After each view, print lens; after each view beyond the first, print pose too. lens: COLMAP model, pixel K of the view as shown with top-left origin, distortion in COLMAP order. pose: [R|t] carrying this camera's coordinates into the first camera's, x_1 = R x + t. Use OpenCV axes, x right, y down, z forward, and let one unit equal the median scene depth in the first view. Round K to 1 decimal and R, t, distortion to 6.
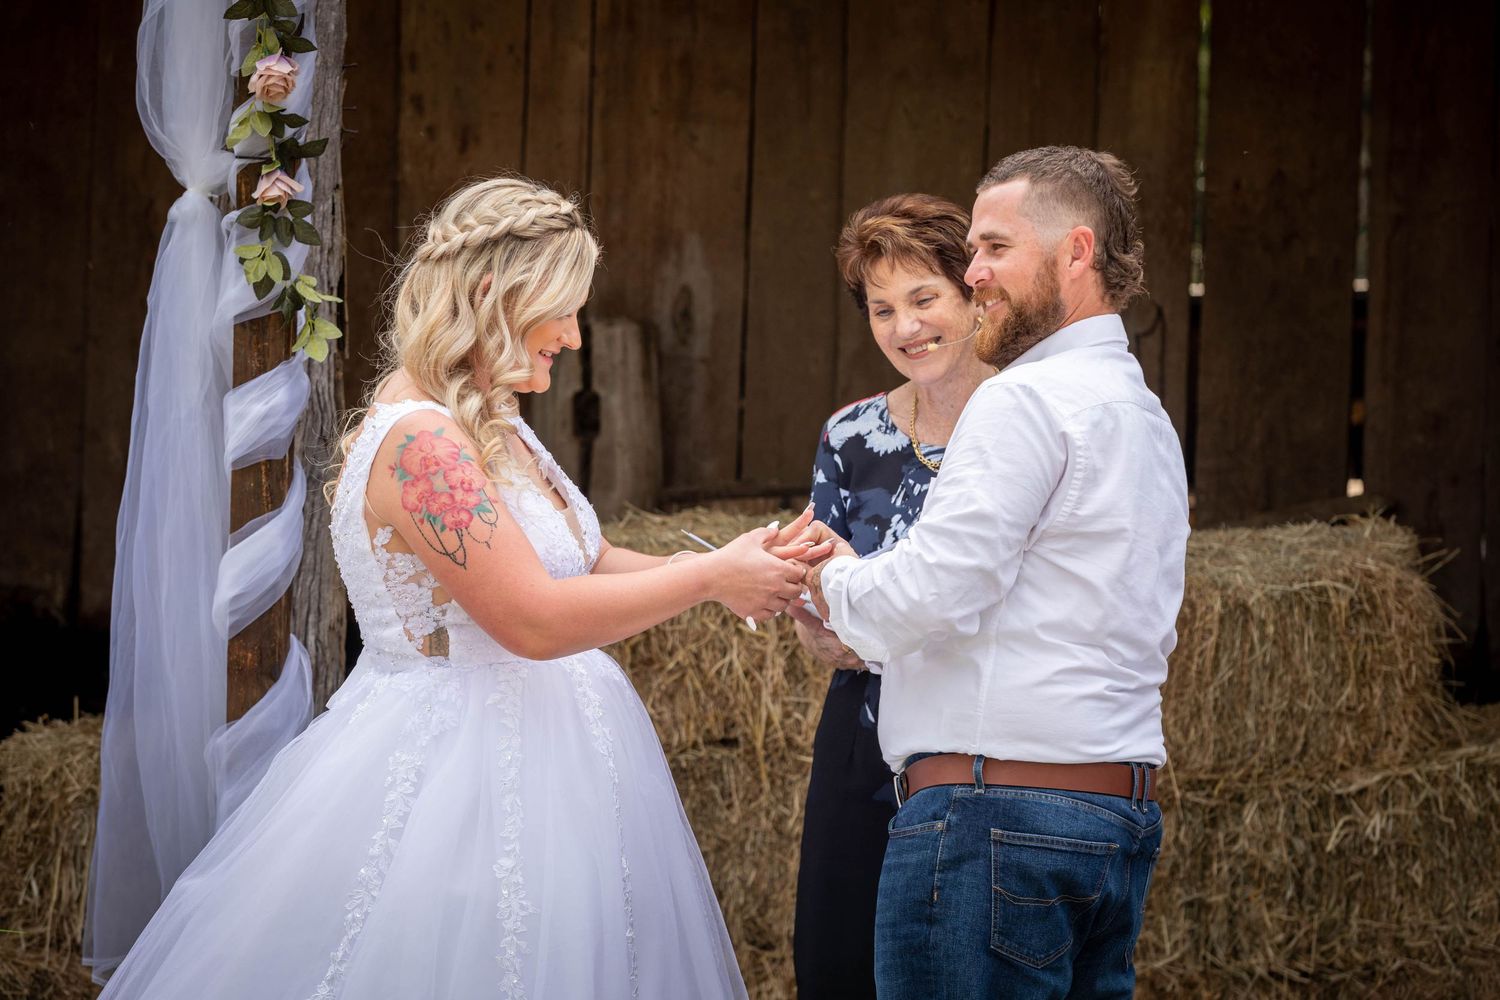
lens RADIAL K [[5699.7, 0, 750.0], [0, 5699.7, 500.0], [0, 0, 1]] dist [0.026959, 0.115184]
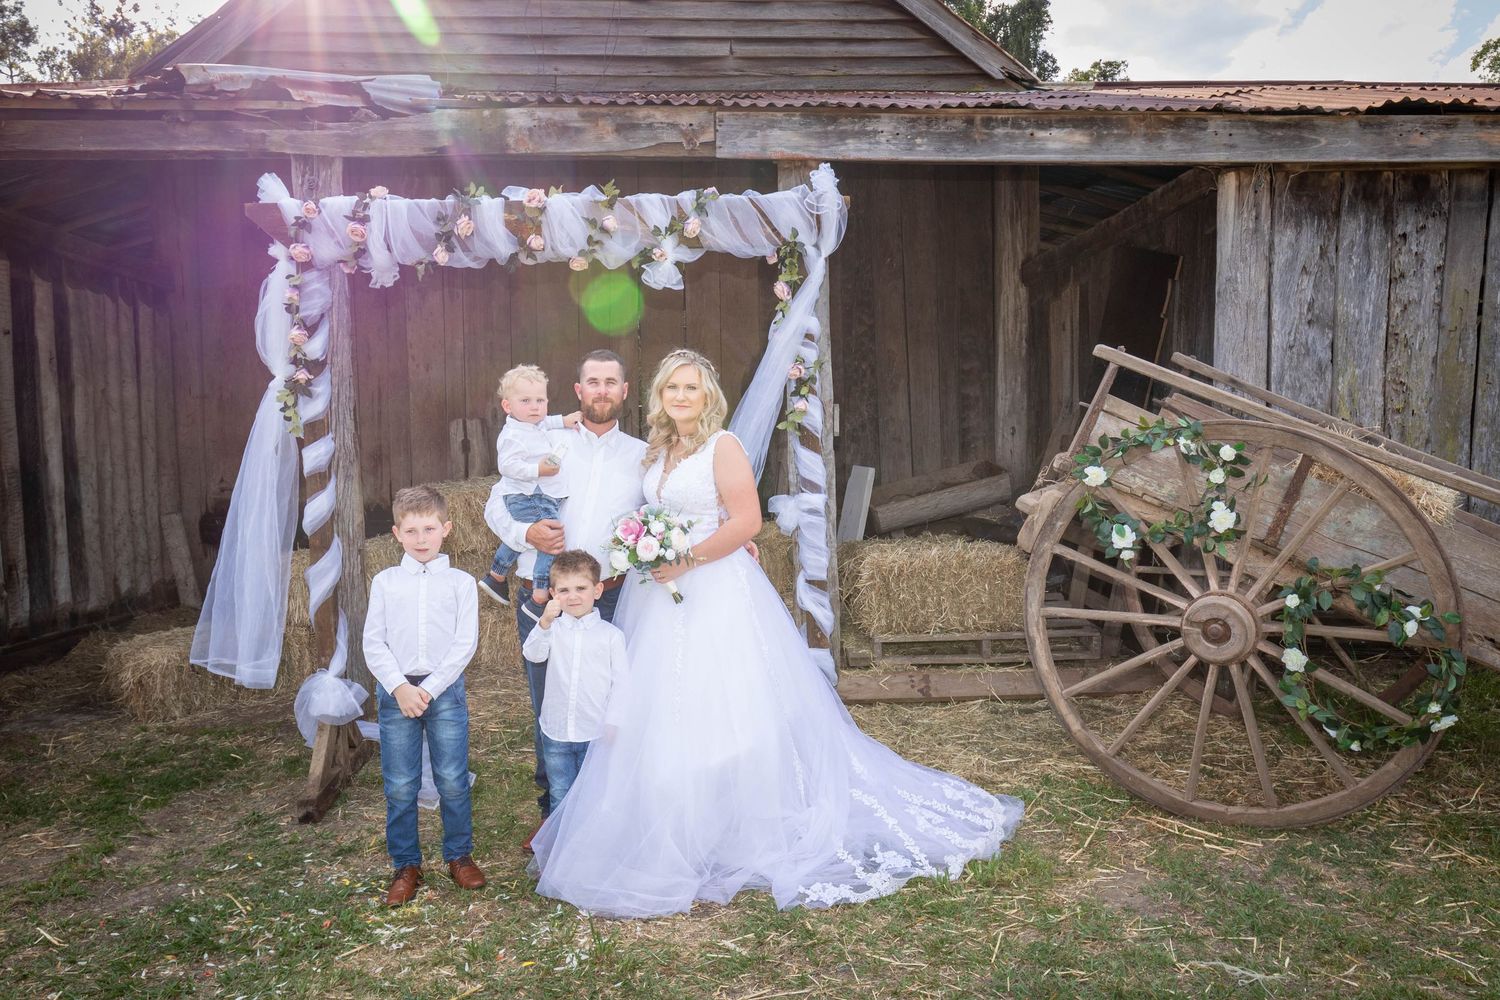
lens RADIAL K [[1161.0, 0, 750.0], [0, 1161.0, 500.0], [0, 0, 1]] dist [0.022520, -0.003847]
pose [[0.983532, -0.050539, 0.173523, 0.022814], [0.042966, 0.997964, 0.047127, -0.010683], [-0.175551, -0.038895, 0.983702, 0.368915]]
